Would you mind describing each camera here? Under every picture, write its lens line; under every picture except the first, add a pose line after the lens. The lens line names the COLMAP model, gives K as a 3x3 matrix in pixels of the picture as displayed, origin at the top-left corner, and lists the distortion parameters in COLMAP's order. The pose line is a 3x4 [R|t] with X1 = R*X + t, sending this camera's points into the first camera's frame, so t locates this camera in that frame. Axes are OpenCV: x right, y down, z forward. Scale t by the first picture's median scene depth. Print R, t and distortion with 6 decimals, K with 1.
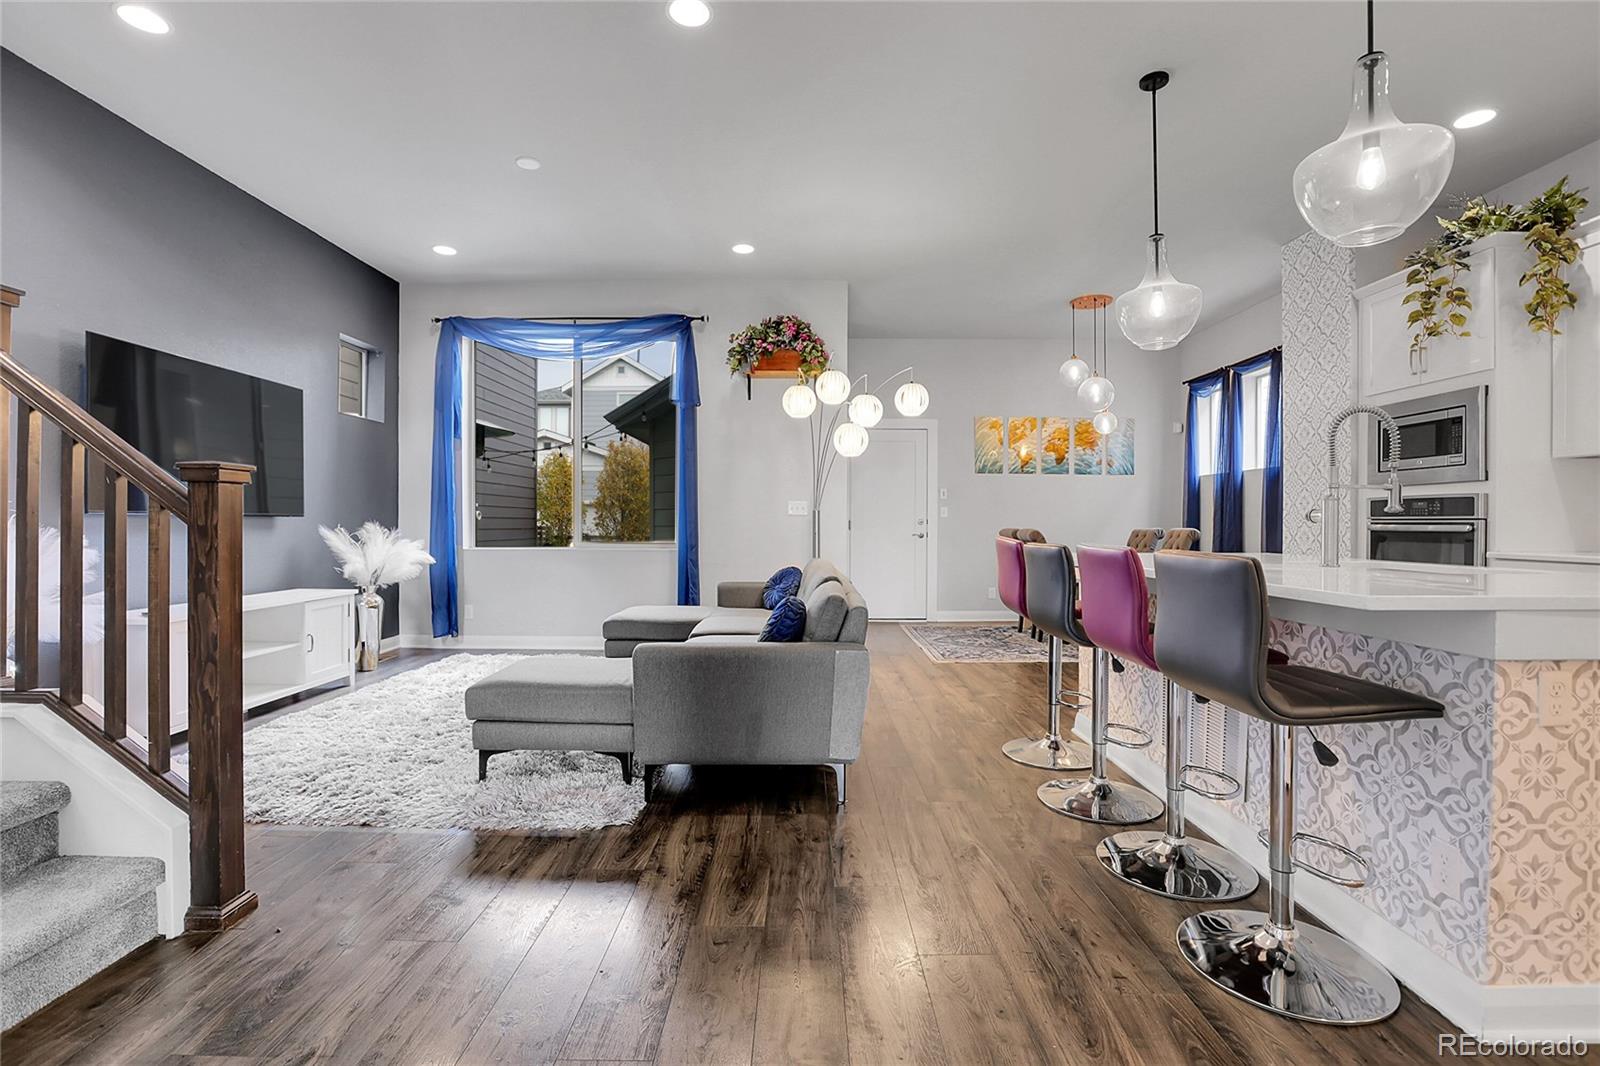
lens RADIAL K [[728.3, 0, 798.1], [0, 728.3, 527.7], [0, 0, 1]] dist [-0.050364, 0.016354]
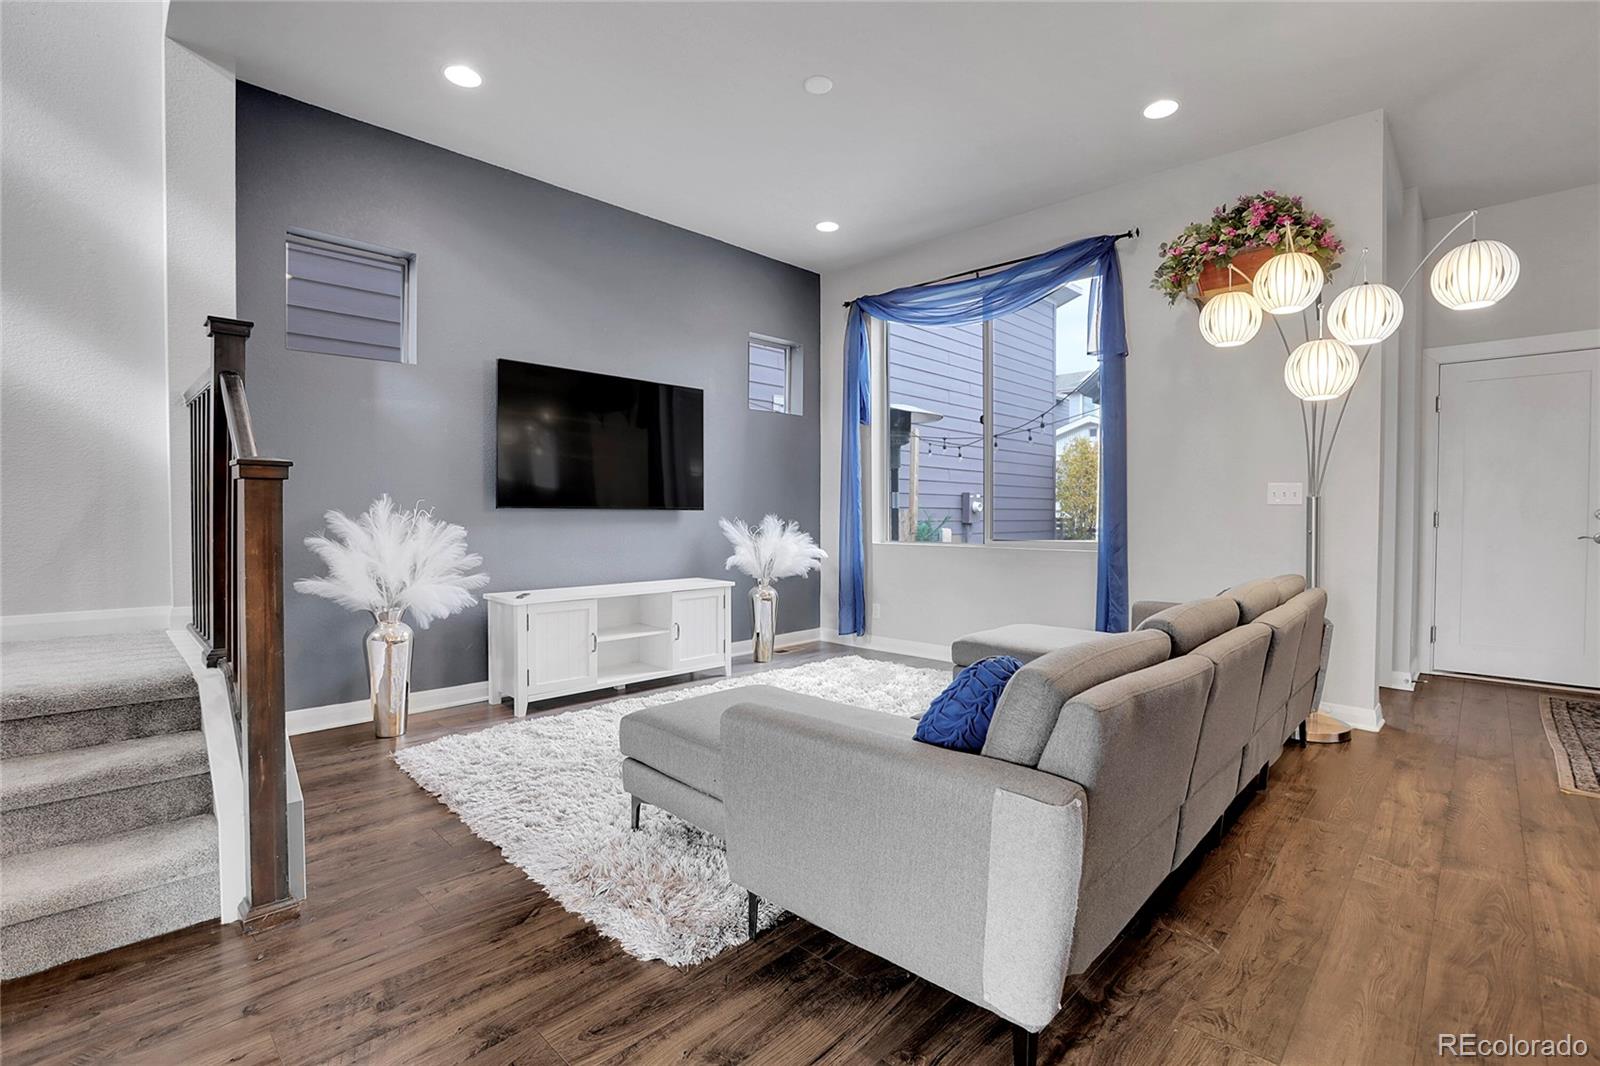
lens RADIAL K [[728.3, 0, 805.4], [0, 728.3, 524.5], [0, 0, 1]] dist [-0.050364, 0.016354]
pose [[0.723504, 0.010622, -0.690238, 0.168517], [-0.005365, 0.999938, 0.009763, -0.005009], [0.690299, -0.003360, 0.723516, 0.335822]]
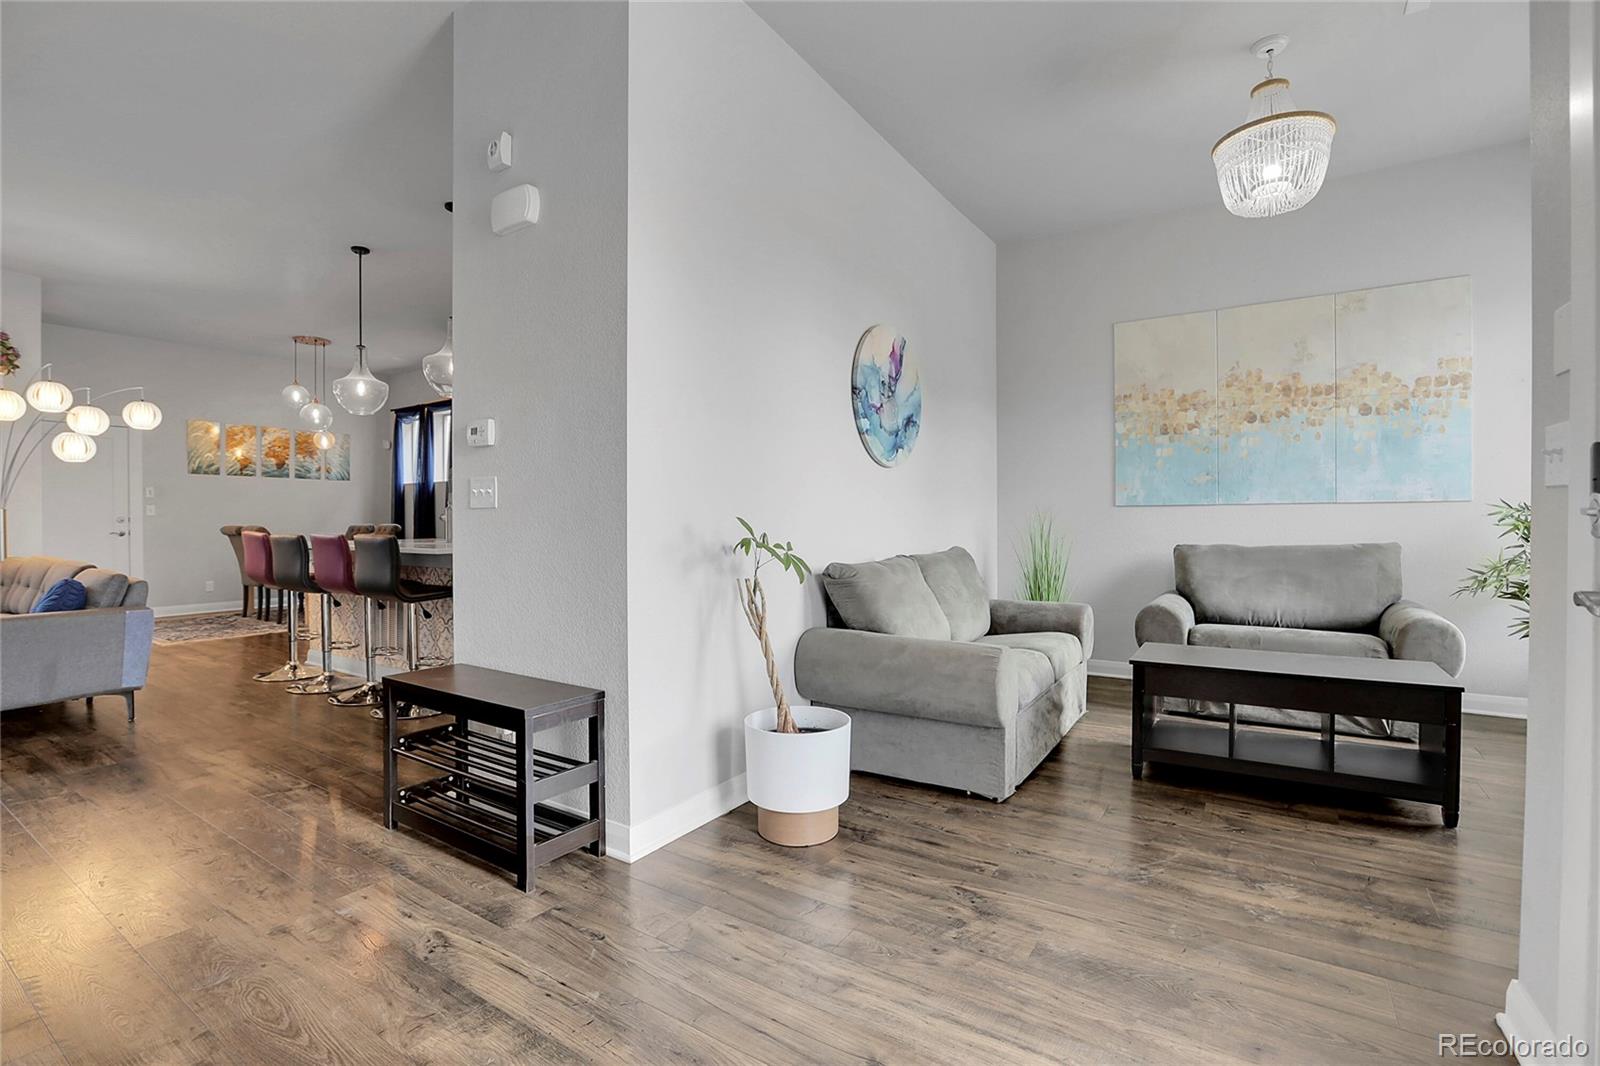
lens RADIAL K [[728.3, 0, 809.1], [0, 728.3, 529.1], [0, 0, 1]] dist [-0.050364, 0.016354]
pose [[0.539995, -0.014105, 0.841550, -0.229255], [0.007631, 0.999901, 0.011862, -0.000196], [-0.841634, 0.000016, 0.540049, -0.526345]]
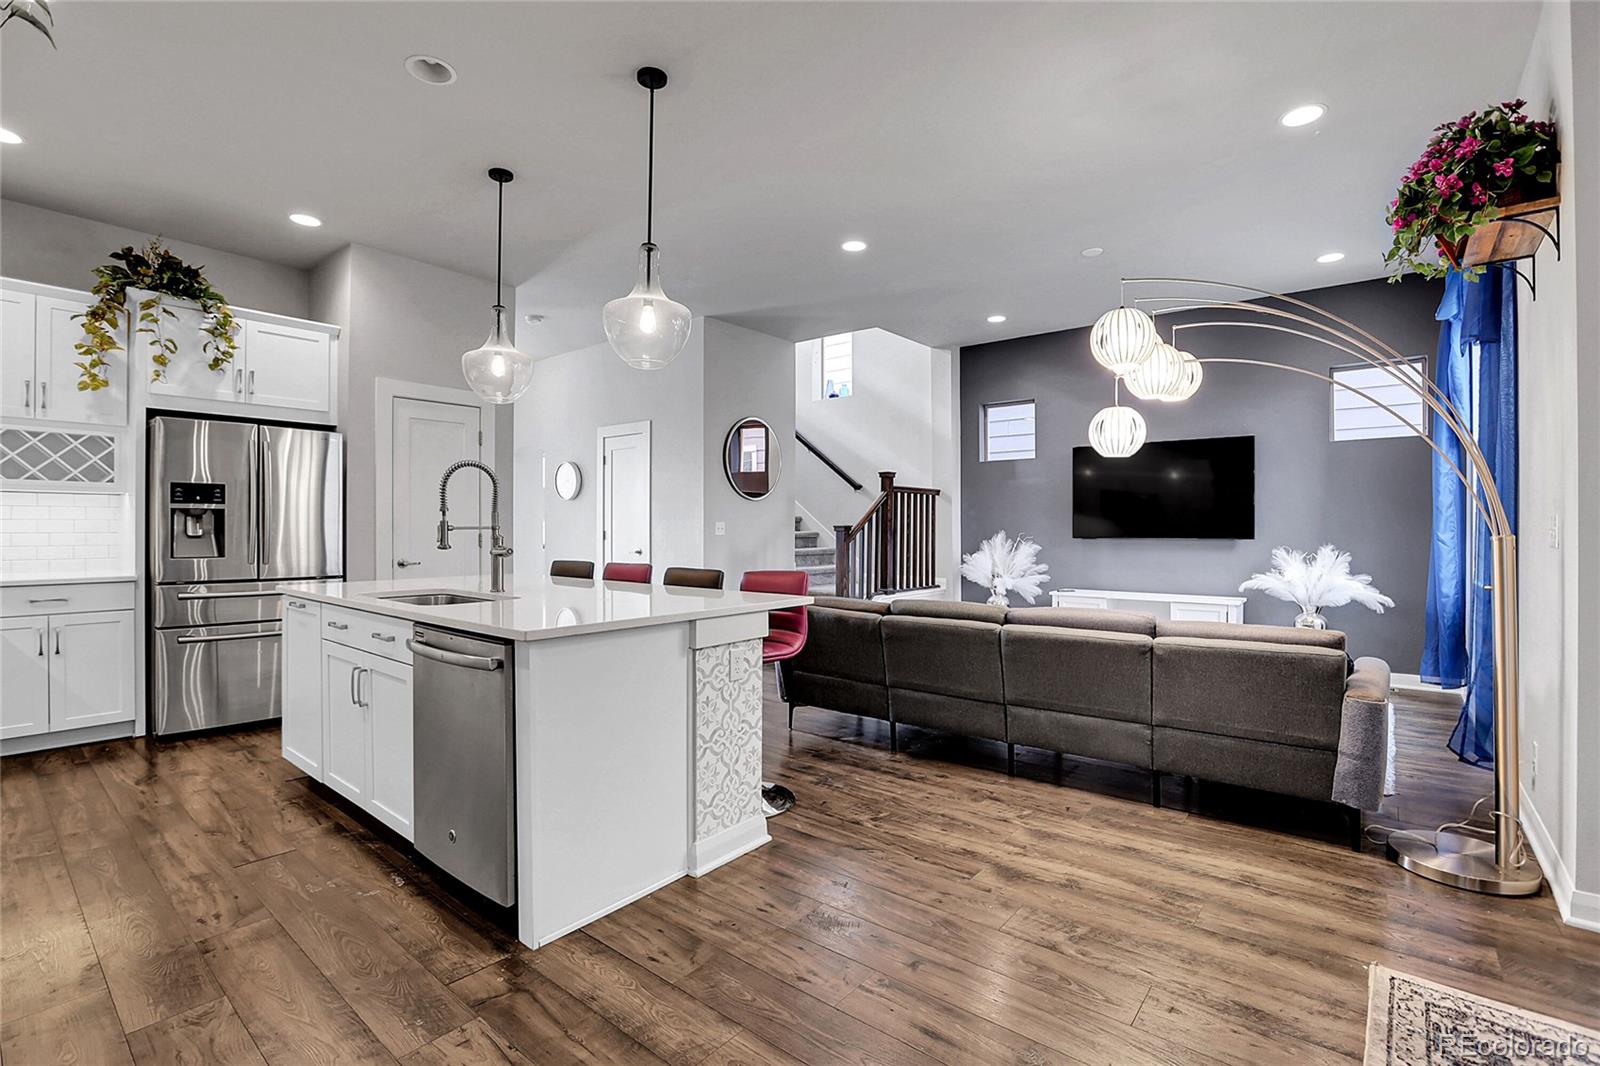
lens RADIAL K [[728.3, 0, 807.7], [0, 728.3, 527.0], [0, 0, 1]] dist [-0.050364, 0.016354]
pose [[-0.627876, -0.003352, -0.778306, 0.766029], [-0.005336, 0.999986, -0.000002, -0.034250], [0.778295, 0.004152, -0.627885, 1.220056]]
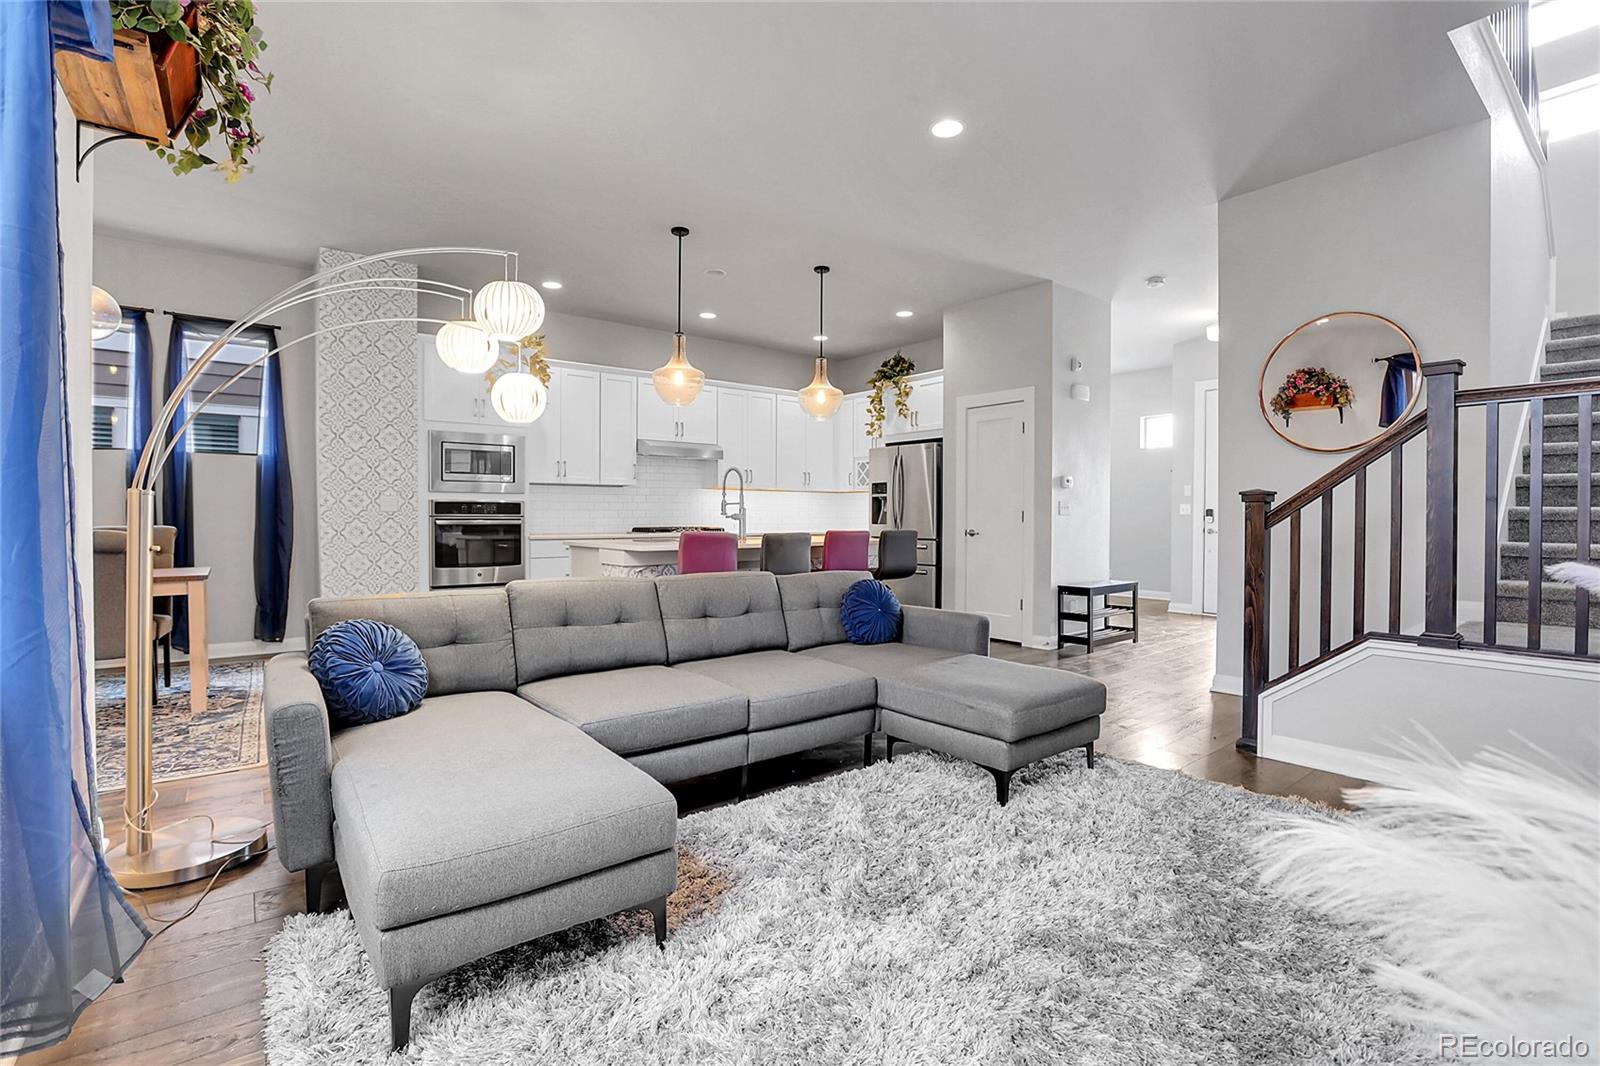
lens RADIAL K [[728.3, 0, 797.5], [0, 728.3, 524.4], [0, 0, 1]] dist [-0.050364, 0.016354]
pose [[-0.620764, -0.012238, 0.783902, -0.610958], [0.001097, 0.999864, 0.016479, -0.016568], [-0.783997, 0.011090, -0.620666, 1.242462]]
